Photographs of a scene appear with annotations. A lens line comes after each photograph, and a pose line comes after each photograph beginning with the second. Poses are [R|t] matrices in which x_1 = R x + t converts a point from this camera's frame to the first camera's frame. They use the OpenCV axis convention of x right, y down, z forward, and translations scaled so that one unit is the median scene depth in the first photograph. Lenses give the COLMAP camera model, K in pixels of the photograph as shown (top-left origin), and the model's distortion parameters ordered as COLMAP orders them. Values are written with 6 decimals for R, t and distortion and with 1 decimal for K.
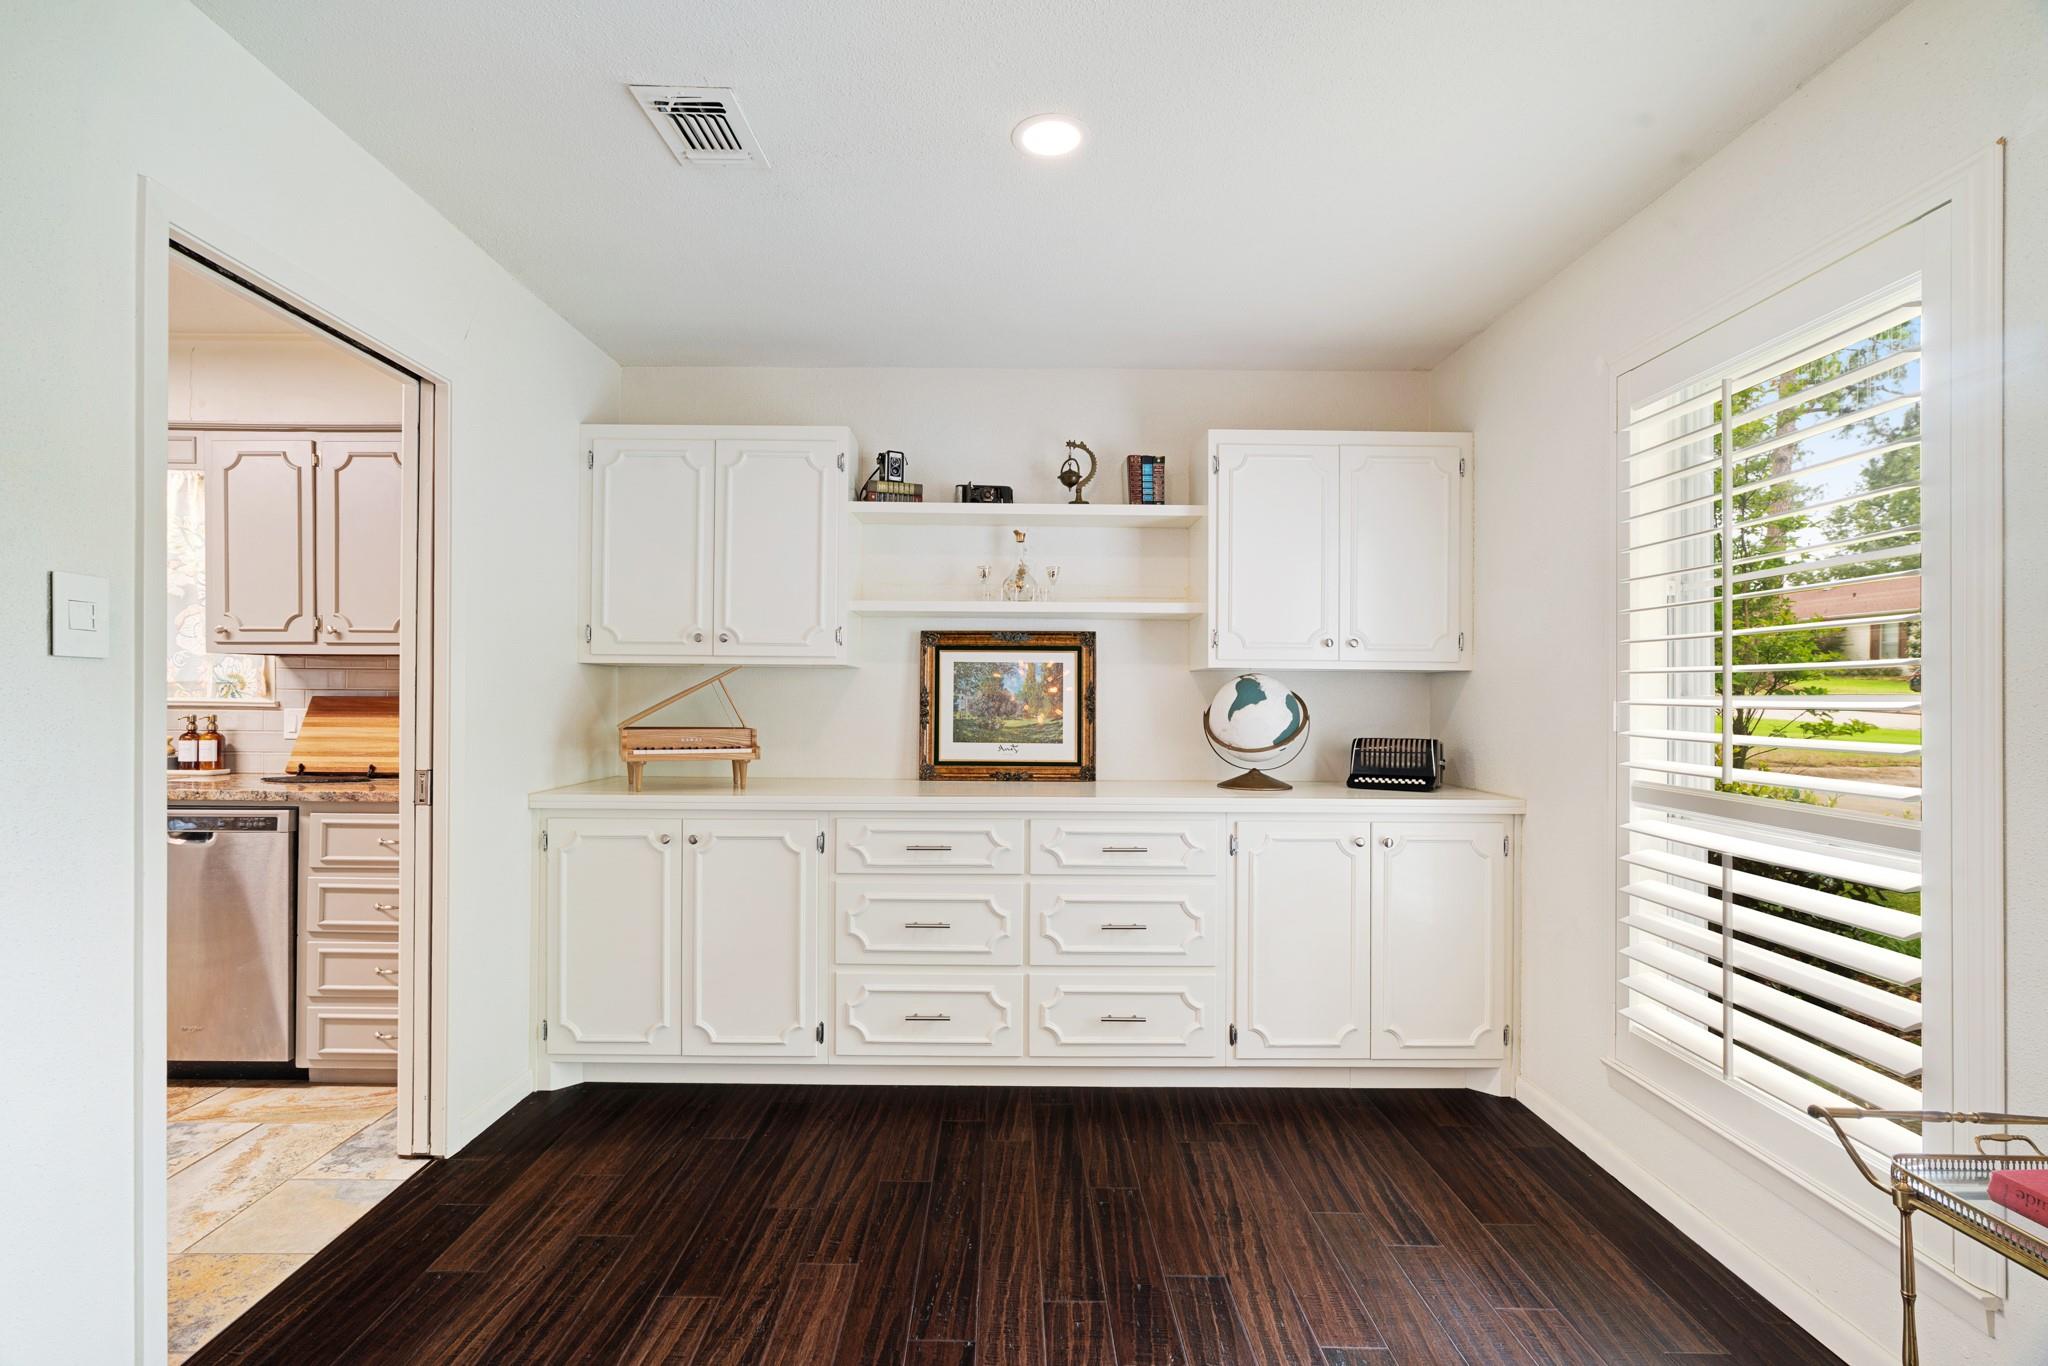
lens RADIAL K [[945.2, 0, 1019.8], [0, 945.2, 688.9], [0, 0, 1]] dist [-0.004189, 0.000329]
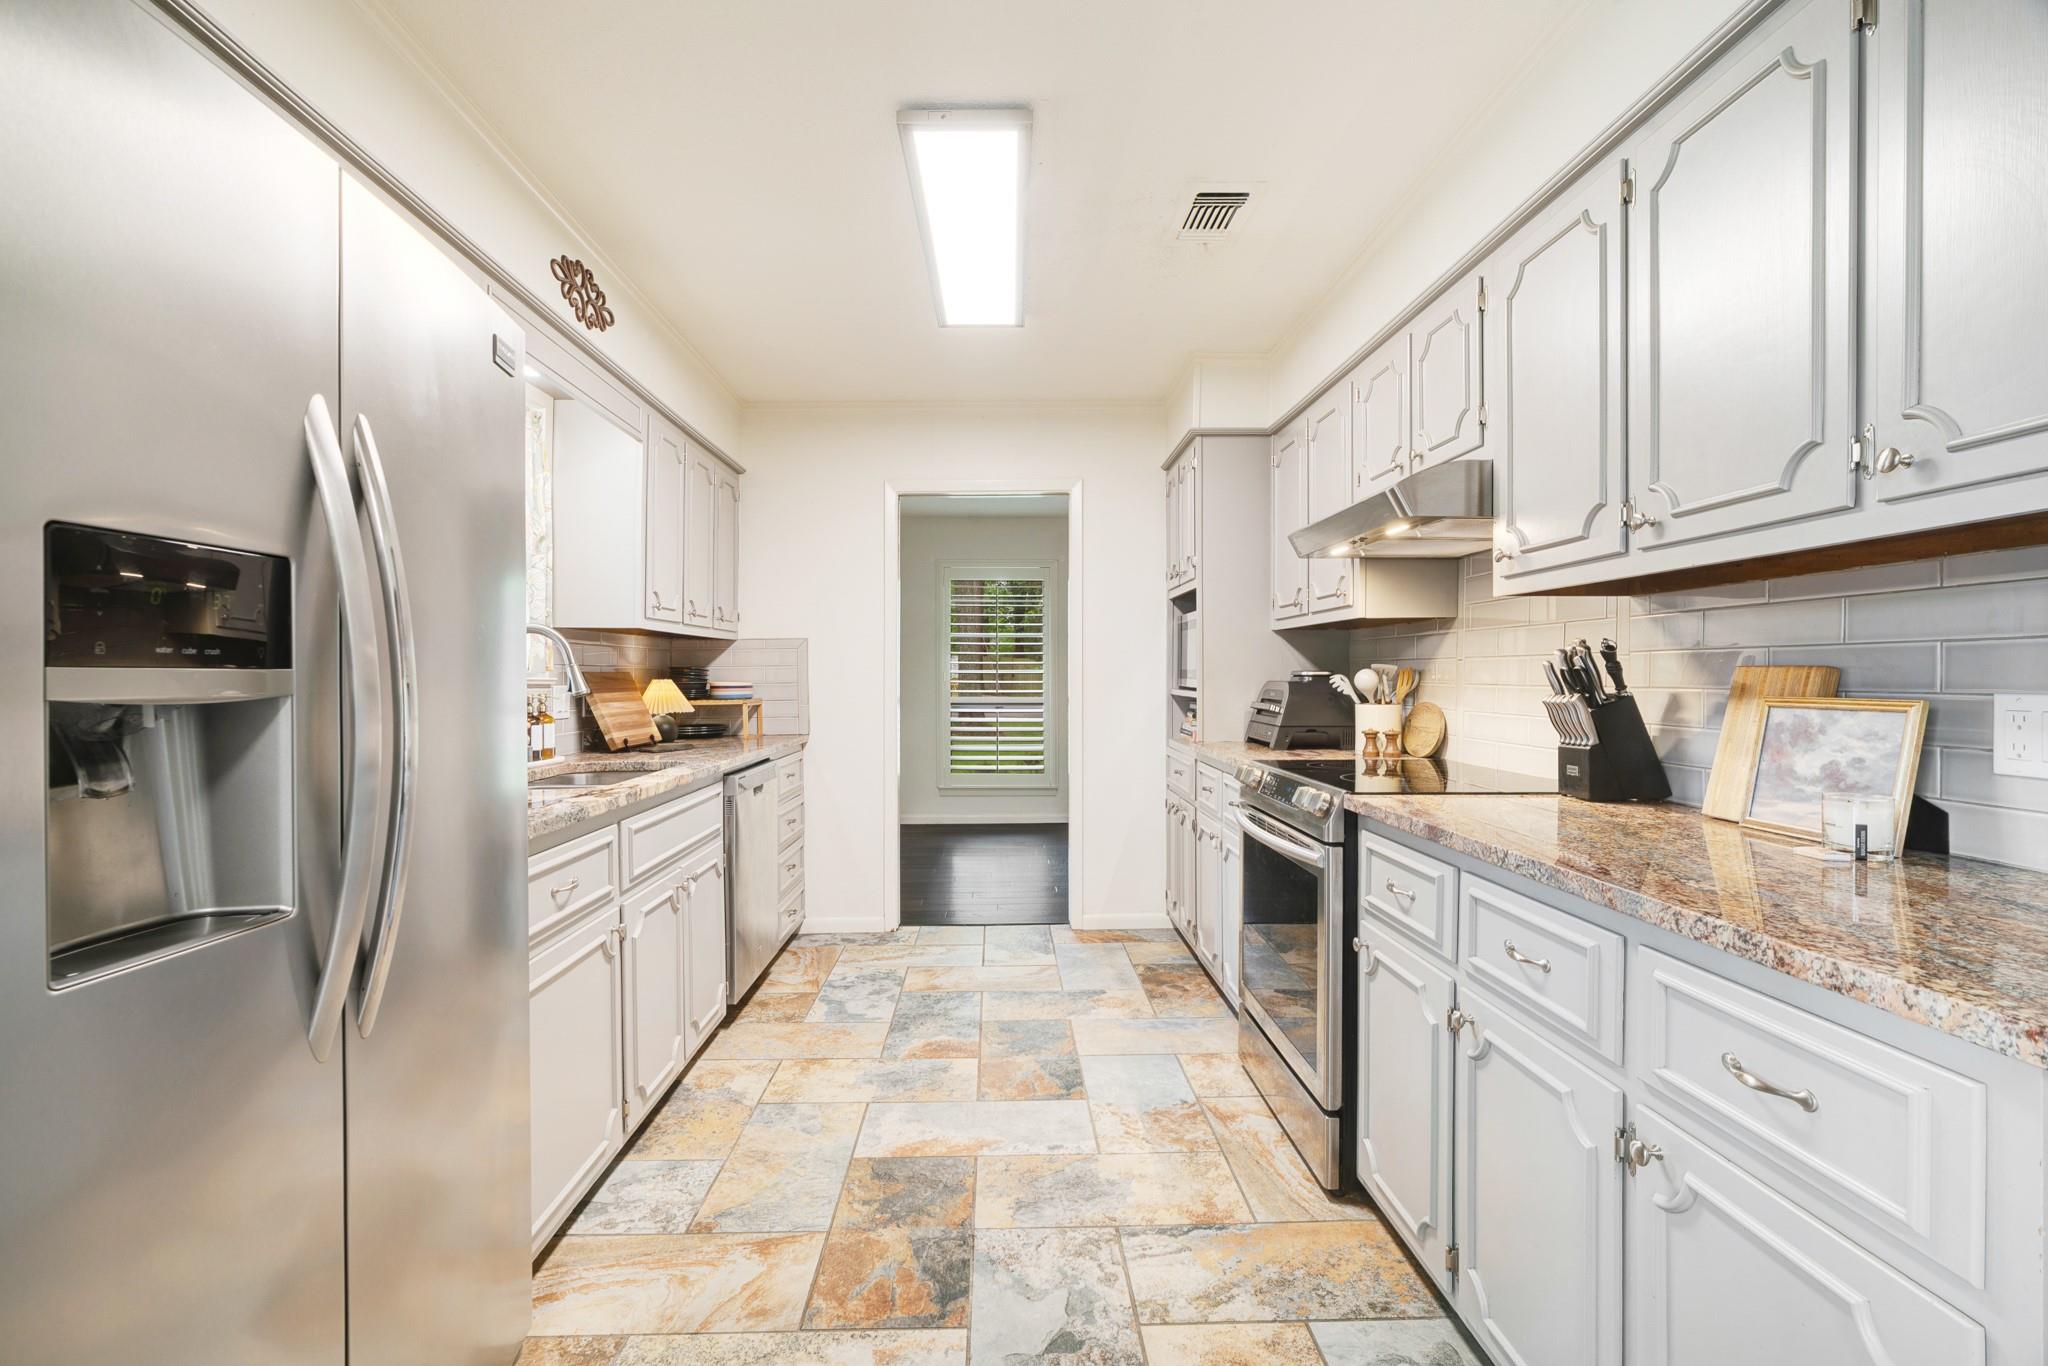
lens RADIAL K [[945.2, 0, 1025.5], [0, 945.2, 677.1], [0, 0, 1]] dist [-0.004189, 0.000329]
pose [[-0.032530, -0.009447, 0.999426, -2.305892], [-0.000715, 0.999955, 0.009428, -0.009050], [-0.999471, -0.000408, -0.032535, 0.752482]]
